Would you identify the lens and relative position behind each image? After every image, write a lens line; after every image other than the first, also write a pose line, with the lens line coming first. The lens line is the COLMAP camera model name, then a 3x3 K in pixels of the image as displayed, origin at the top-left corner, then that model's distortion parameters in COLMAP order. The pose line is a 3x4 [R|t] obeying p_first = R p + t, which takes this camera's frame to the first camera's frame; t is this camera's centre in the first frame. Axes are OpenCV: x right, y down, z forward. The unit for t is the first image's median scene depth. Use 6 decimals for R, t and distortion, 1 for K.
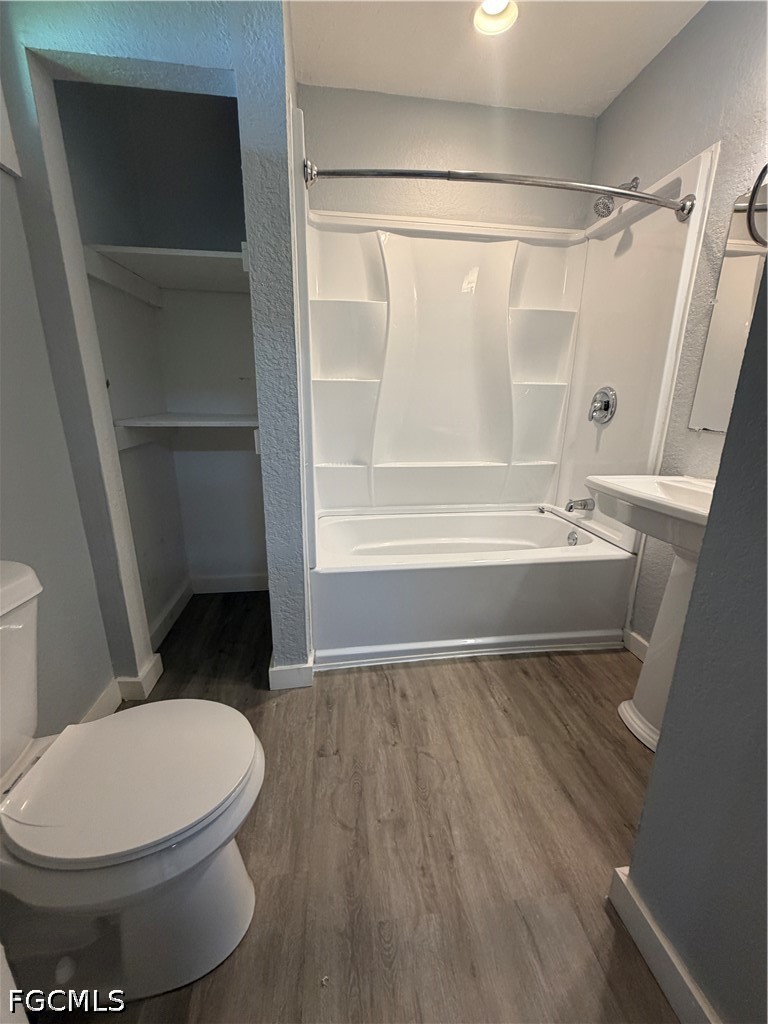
lens RADIAL K [[408.4, 0, 385.0], [0, 408.4, 509.9], [0, 0, 1]] dist [0.001207, 0.000406]
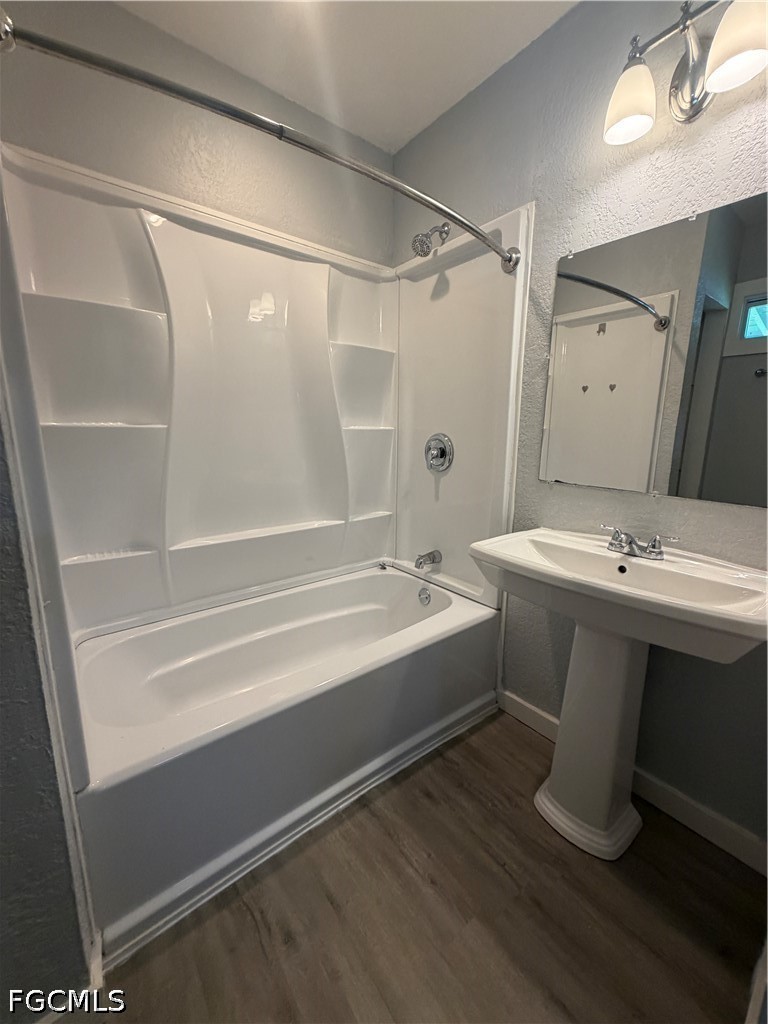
lens RADIAL K [[408.4, 0, 385.0], [0, 408.4, 509.9], [0, 0, 1]] dist [0.001207, 0.000406]
pose [[0.861404, -0.102396, 0.497491, -0.069265], [0.136118, 0.990179, -0.031884, -0.143877], [-0.489341, 0.095183, 0.866883, 0.331443]]
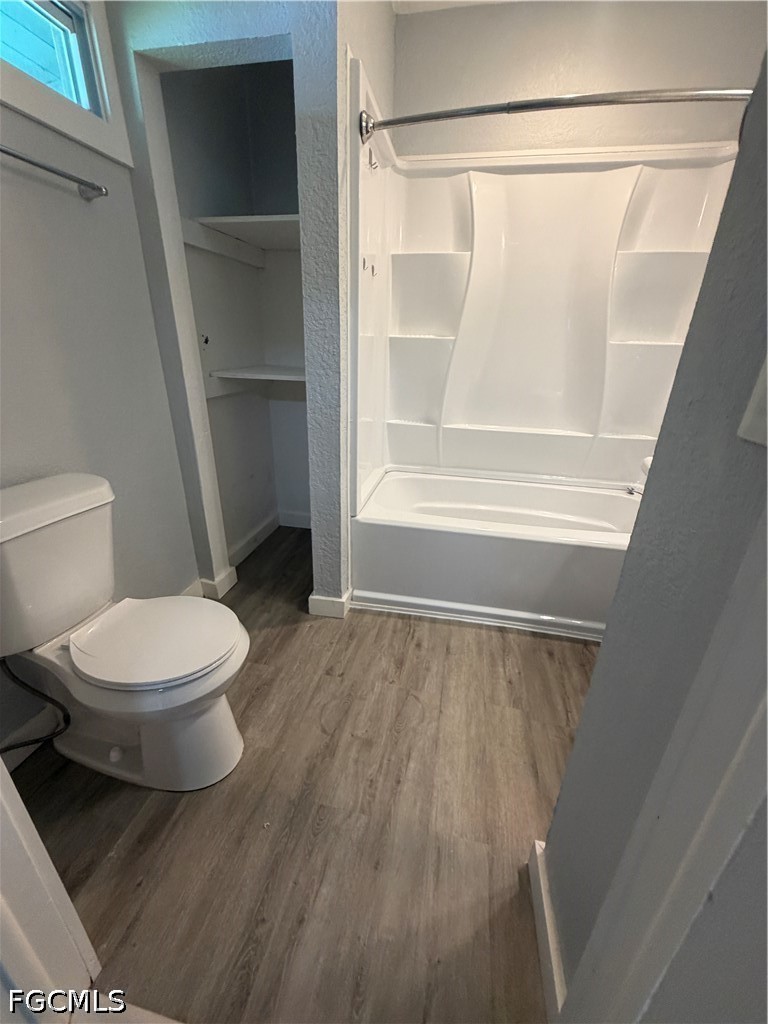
lens RADIAL K [[408.4, 0, 385.0], [0, 408.4, 509.9], [0, 0, 1]] dist [0.001207, 0.000406]
pose [[0.944977, 0.137645, -0.296770, 0.231435], [-0.105055, 0.986809, 0.123175, -0.018905], [0.309809, -0.085220, 0.946972, -0.013297]]
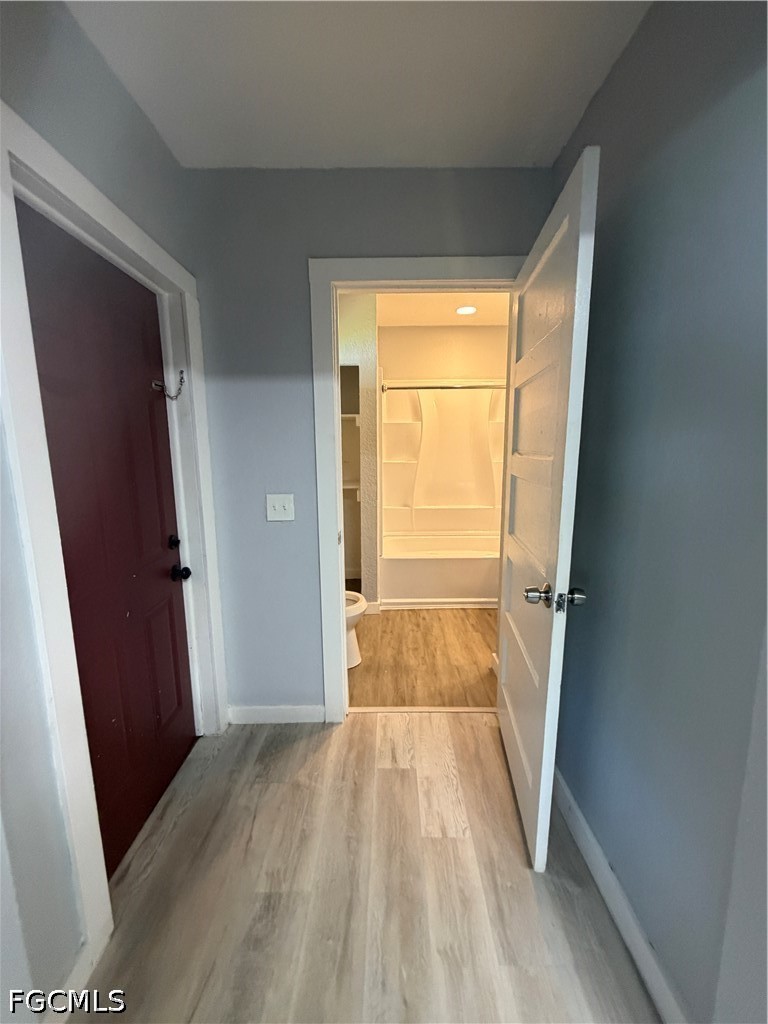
lens RADIAL K [[408.4, 0, 385.0], [0, 408.4, 509.9], [0, 0, 1]] dist [0.001207, 0.000406]
pose [[0.990077, 0.004502, -0.140455, 0.136617], [-0.020434, 0.993476, -0.112195, 0.146353], [0.139034, 0.113951, 0.983710, -1.092289]]
